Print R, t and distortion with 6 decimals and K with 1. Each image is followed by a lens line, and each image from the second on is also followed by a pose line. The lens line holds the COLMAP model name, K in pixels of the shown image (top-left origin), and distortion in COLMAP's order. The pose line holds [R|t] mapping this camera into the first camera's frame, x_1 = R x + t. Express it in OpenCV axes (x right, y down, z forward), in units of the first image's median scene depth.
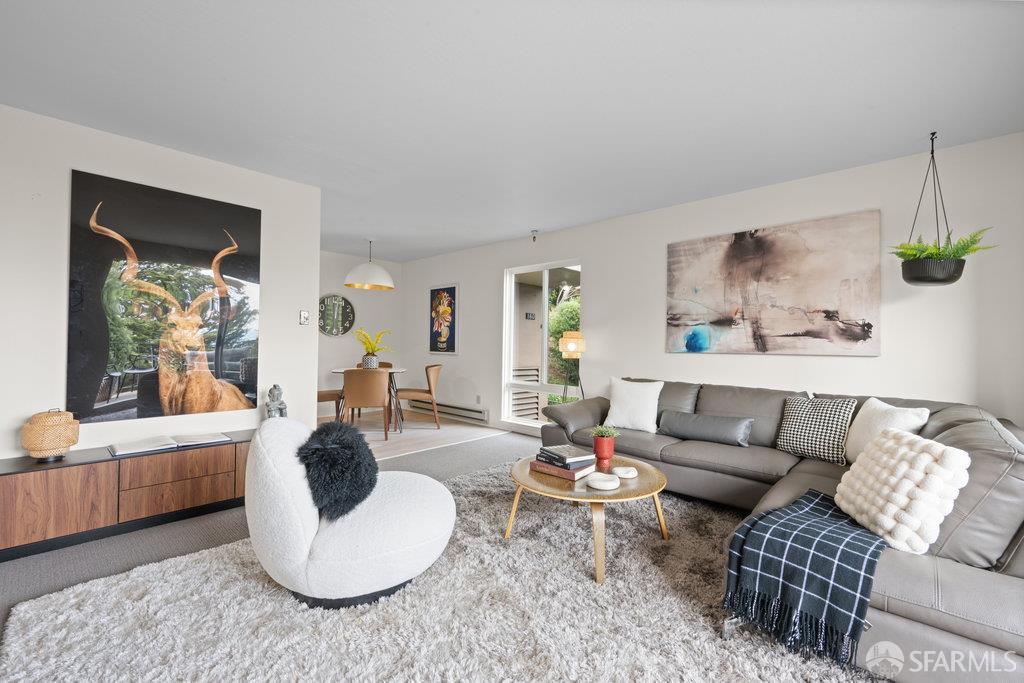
lens RADIAL K [[426.8, 0, 515.4], [0, 426.8, 342.7], [0, 0, 1]] dist [-0.000394, -0.000274]
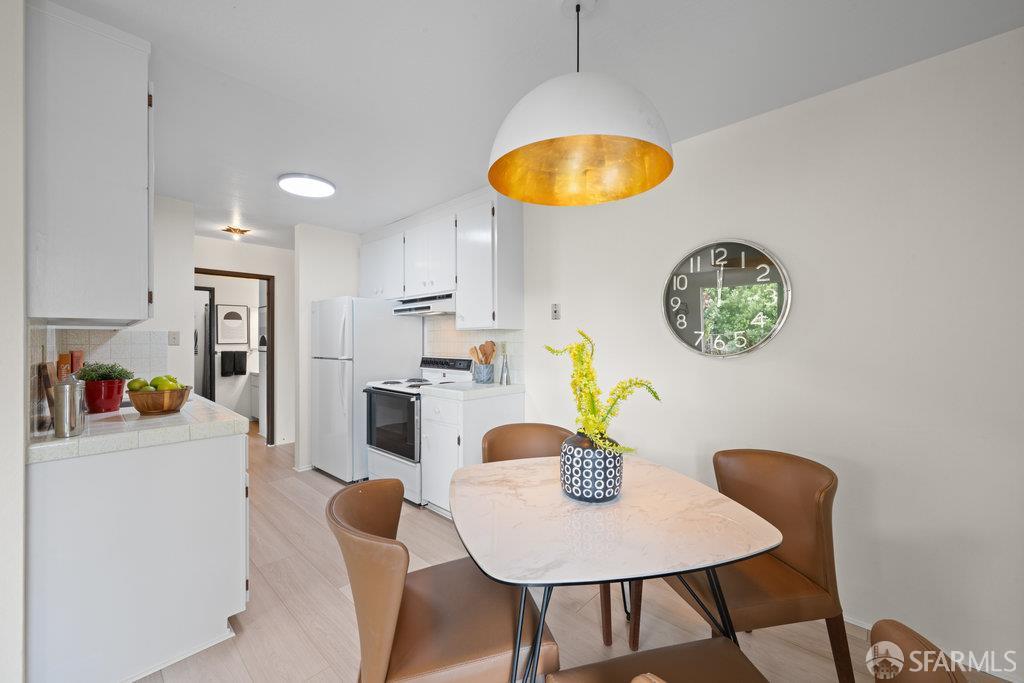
lens RADIAL K [[399.7, 0, 514.0], [0, 399.7, 340.1], [0, 0, 1]] dist [-0.000508, -0.000197]
pose [[-0.001657, -0.013346, -0.999910, -0.139300], [0.000742, 0.999911, -0.013347, -0.042427], [0.999998, -0.000764, -0.001647, 1.437953]]
